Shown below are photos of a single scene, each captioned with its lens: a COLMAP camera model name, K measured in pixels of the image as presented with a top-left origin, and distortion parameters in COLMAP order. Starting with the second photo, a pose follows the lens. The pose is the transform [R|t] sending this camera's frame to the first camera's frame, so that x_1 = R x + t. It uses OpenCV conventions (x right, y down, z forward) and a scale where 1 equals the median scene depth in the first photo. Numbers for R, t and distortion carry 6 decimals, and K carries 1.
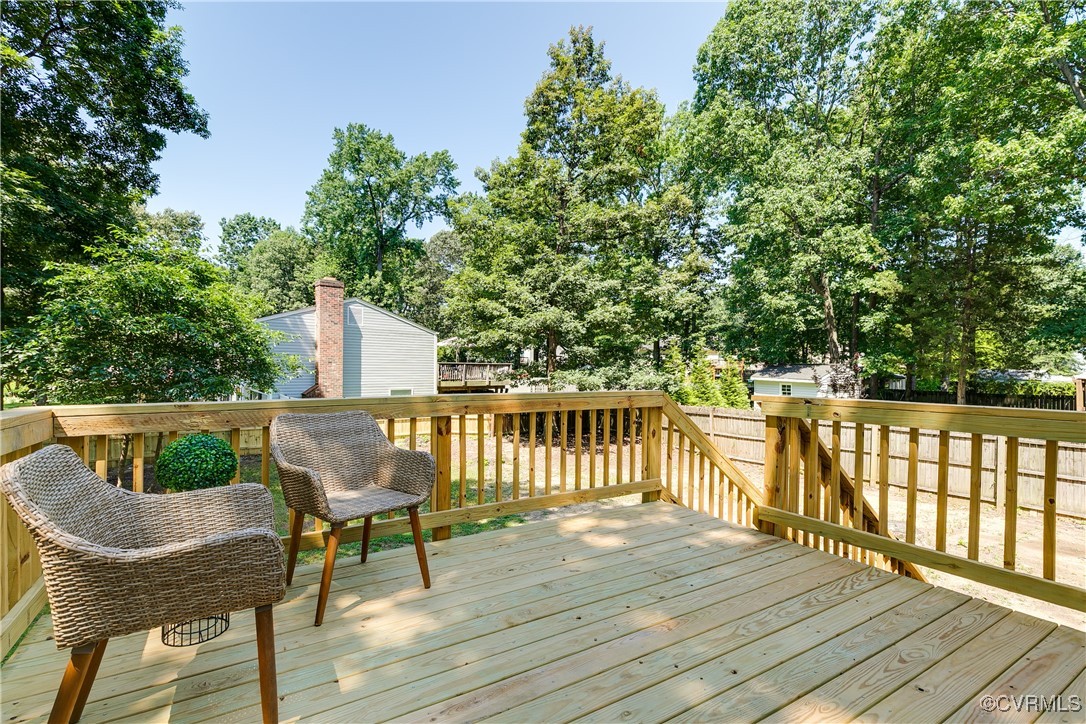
lens RADIAL K [[492.3, 0, 543.0], [0, 492.3, 362.0], [0, 0, 1]] dist [0.000189, -0.000275]
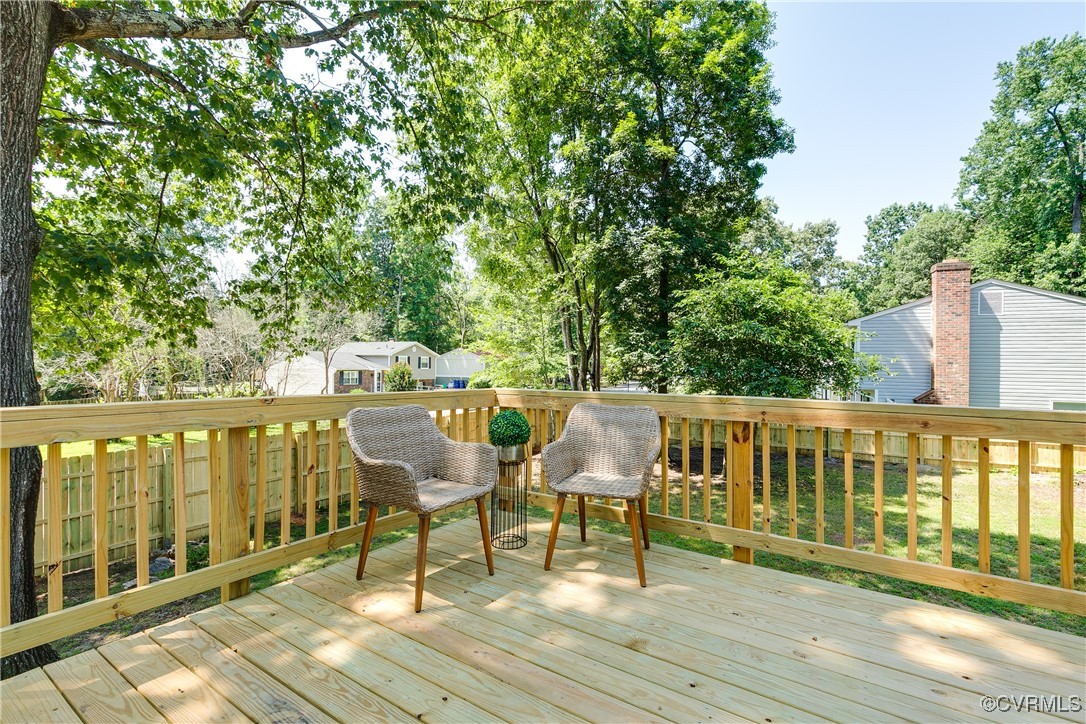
lens RADIAL K [[505.8, 0, 543.0], [0, 505.8, 362.0], [0, 0, 1]] dist [0.001177, -0.000349]
pose [[0.406149, -0.006867, -0.913781, 0.043885], [0.004192, 0.999975, -0.005651, 0.000734], [0.913797, -0.001535, 0.406168, 0.028394]]
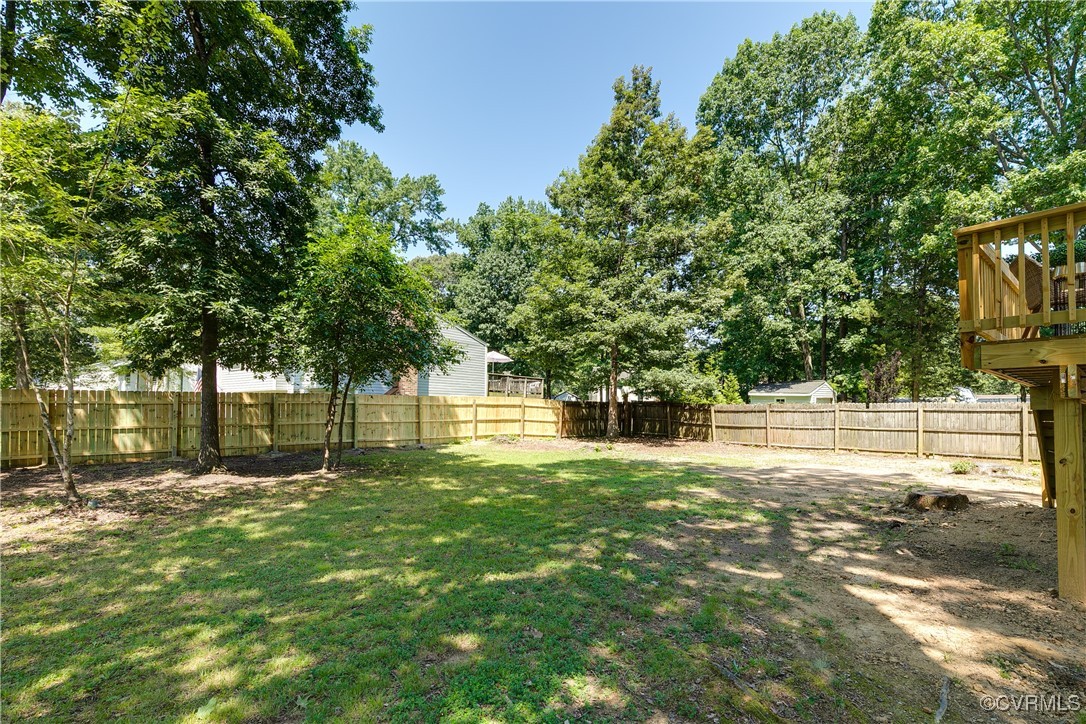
lens RADIAL K [[501.9, 0, 543.6], [0, 501.9, 391.9], [0, 0, 1]] dist [-0.001120, -0.000033]
pose [[0.986457, -0.000406, 0.164018, -0.243097], [0.004670, 0.999661, -0.025616, 0.060929], [-0.163952, 0.026035, 0.986125, -0.046241]]
